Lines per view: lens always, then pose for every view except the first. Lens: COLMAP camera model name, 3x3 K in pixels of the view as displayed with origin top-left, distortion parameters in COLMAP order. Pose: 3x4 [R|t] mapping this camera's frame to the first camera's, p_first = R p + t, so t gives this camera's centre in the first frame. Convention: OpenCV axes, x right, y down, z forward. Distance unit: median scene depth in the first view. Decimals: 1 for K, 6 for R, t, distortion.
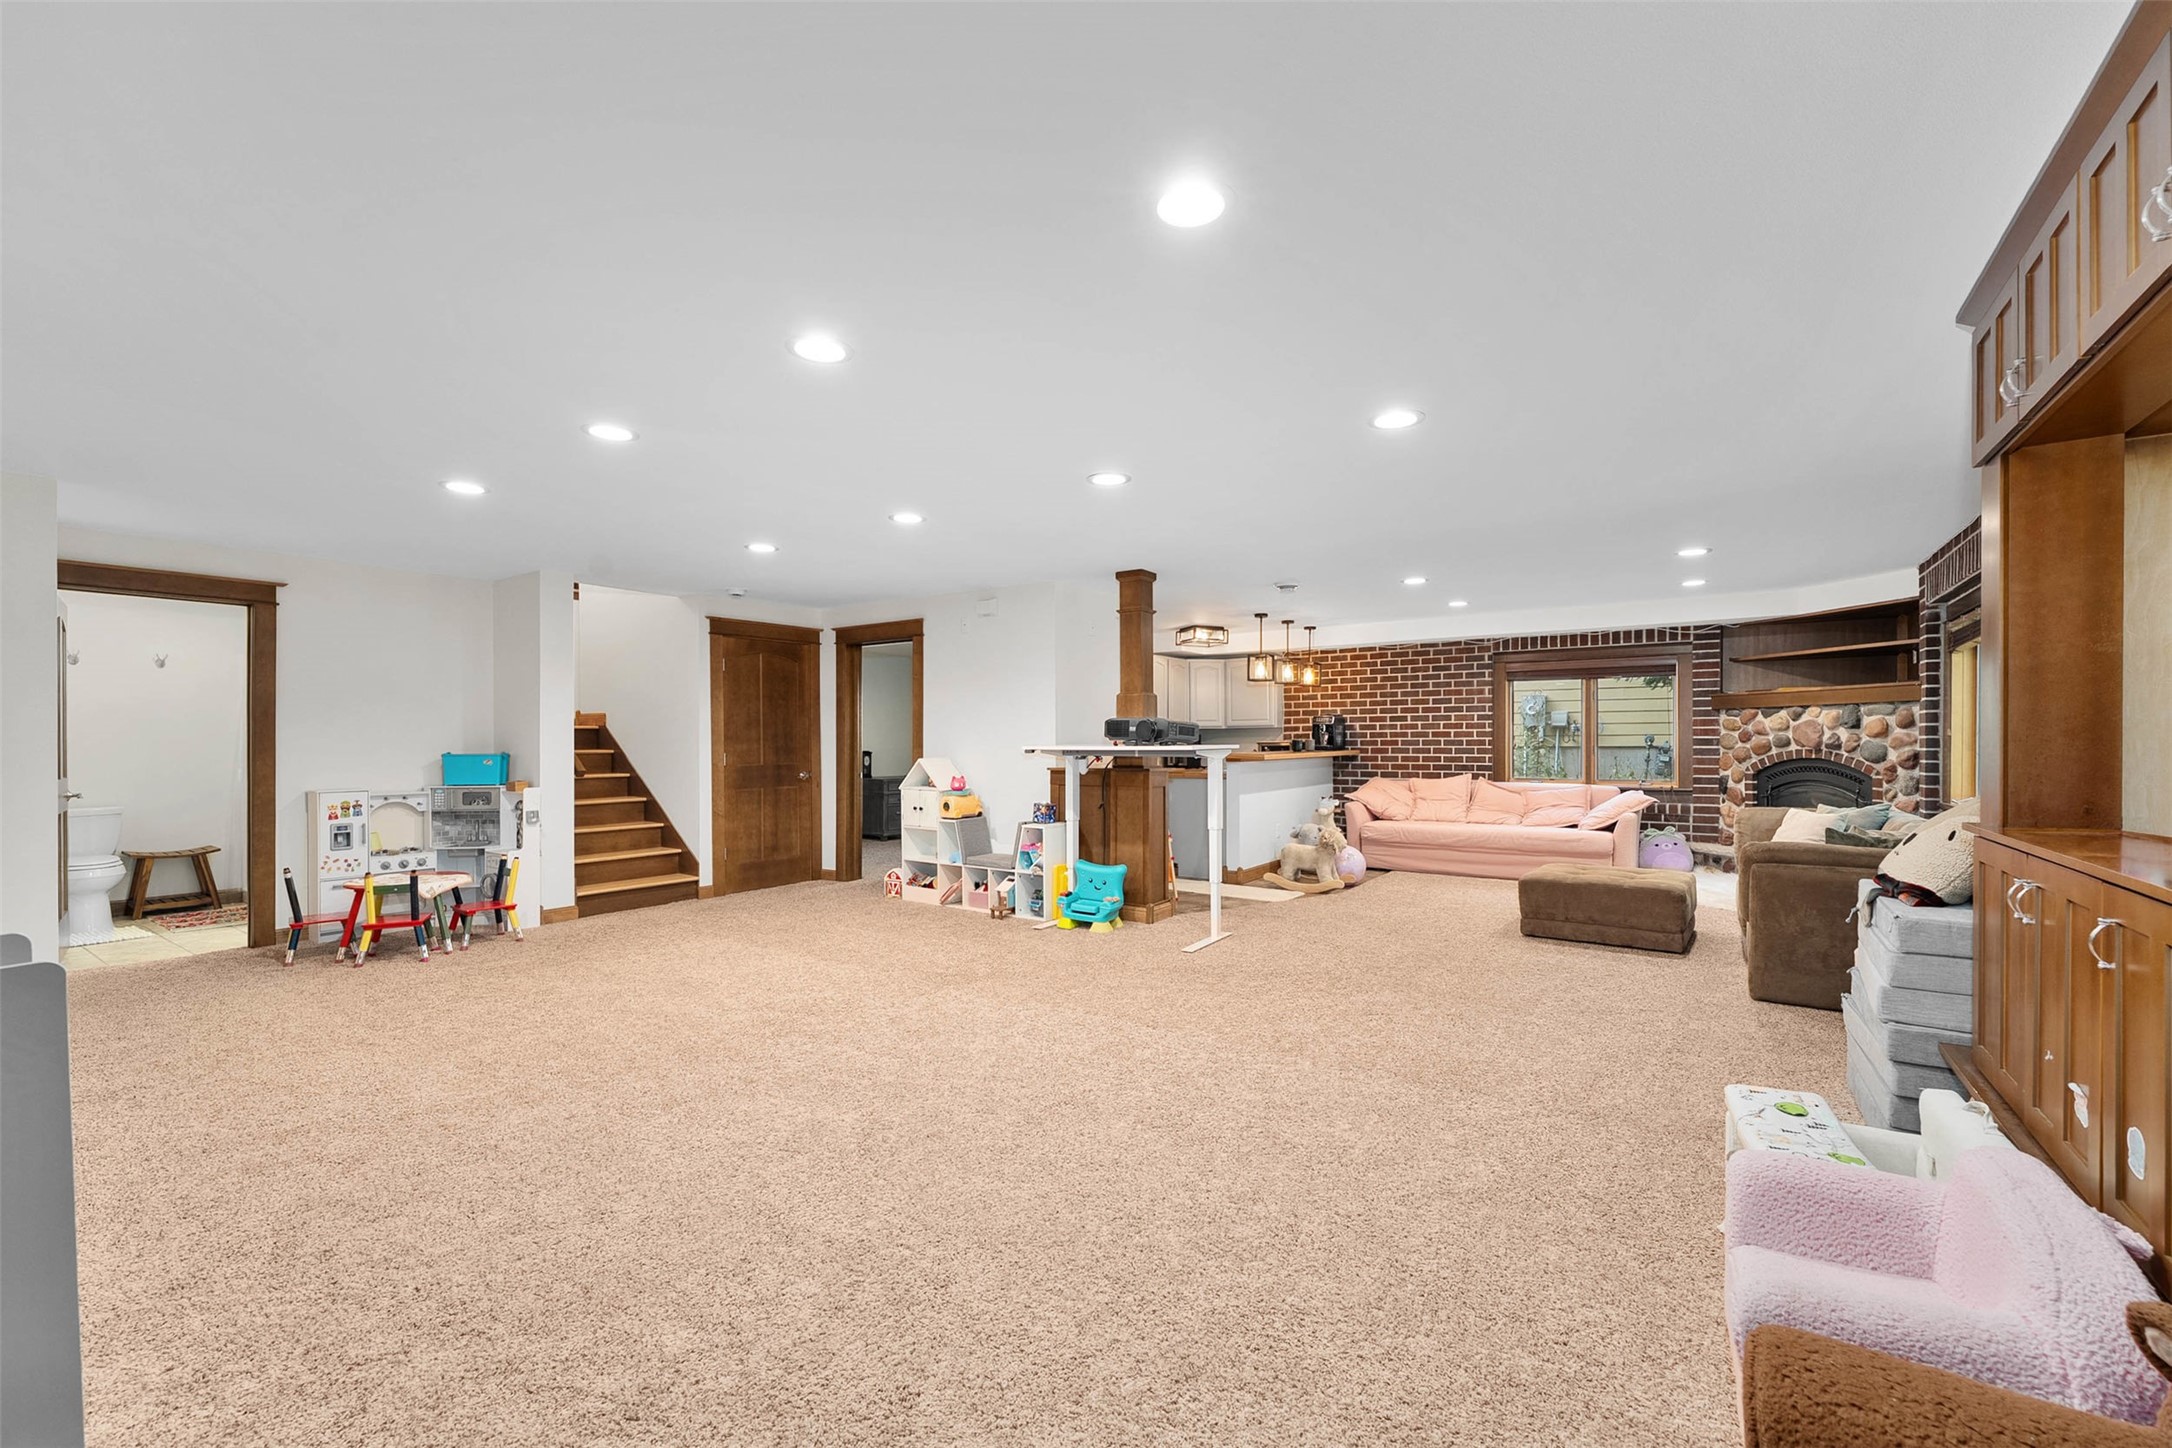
lens RADIAL K [[882.2, 0, 1092.7], [0, 882.2, 736.5], [0, 0, 1]] dist [0.002628, 0.000207]
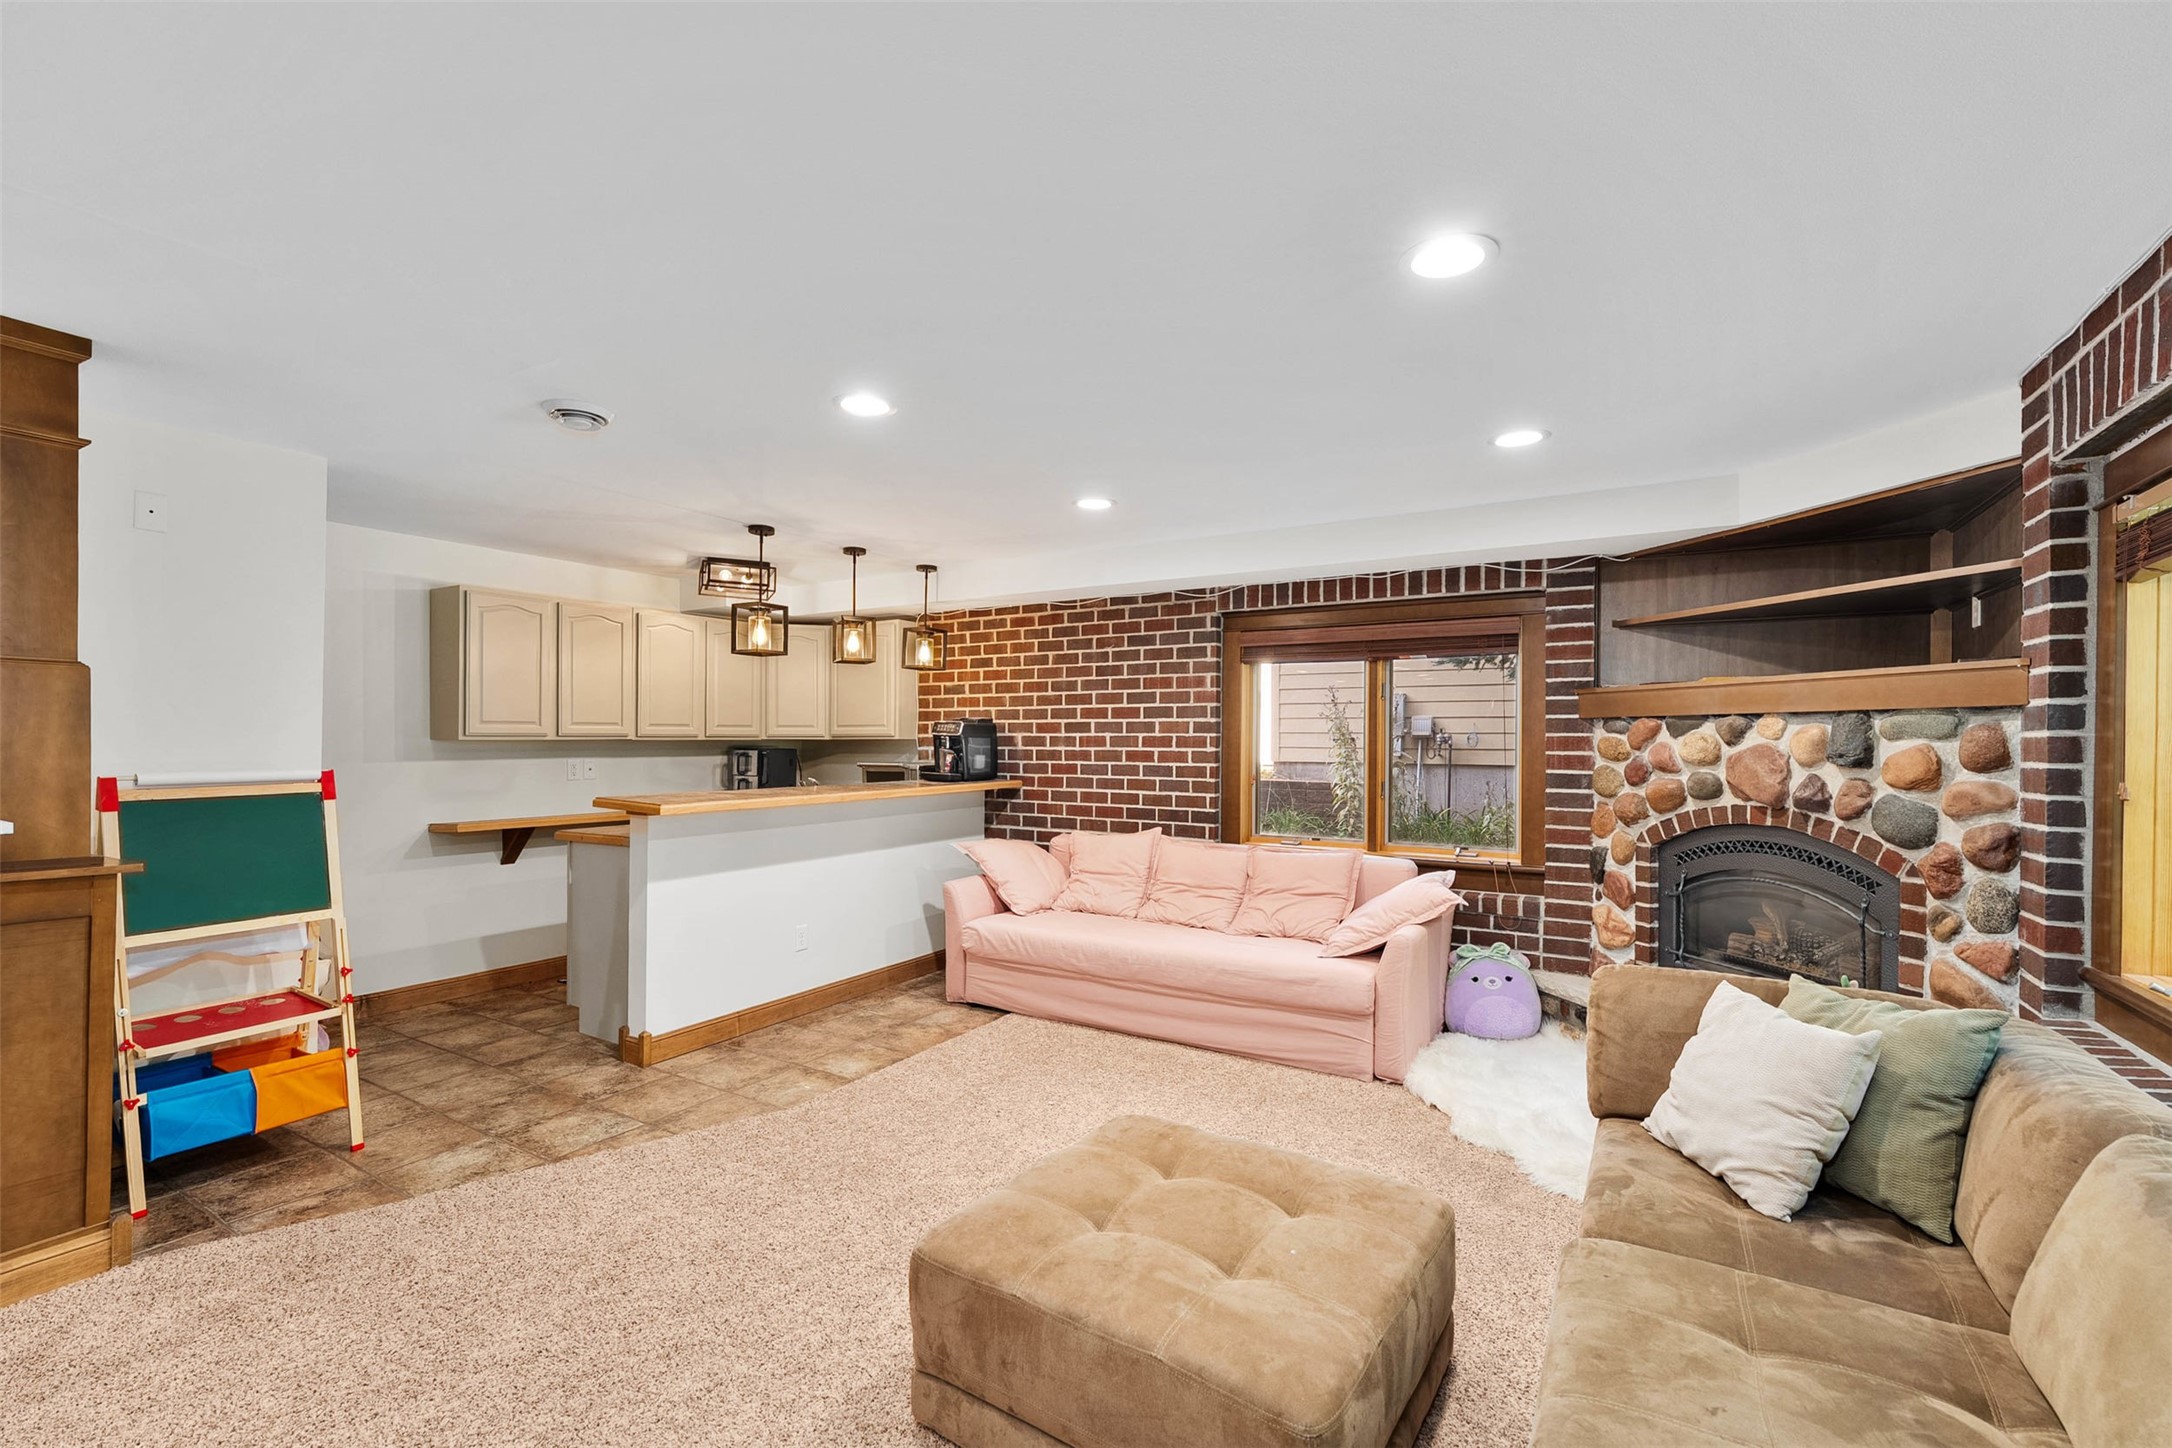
lens RADIAL K [[919.2, 0, 1080.6], [0, 919.2, 731.7], [0, 0, 1]] dist [0.000305, 0.000073]
pose [[0.998335, 0.009639, 0.056865, 0.375268], [-0.009440, 0.999948, -0.003763, -0.018018], [-0.056898, 0.003220, 0.998375, 0.473656]]
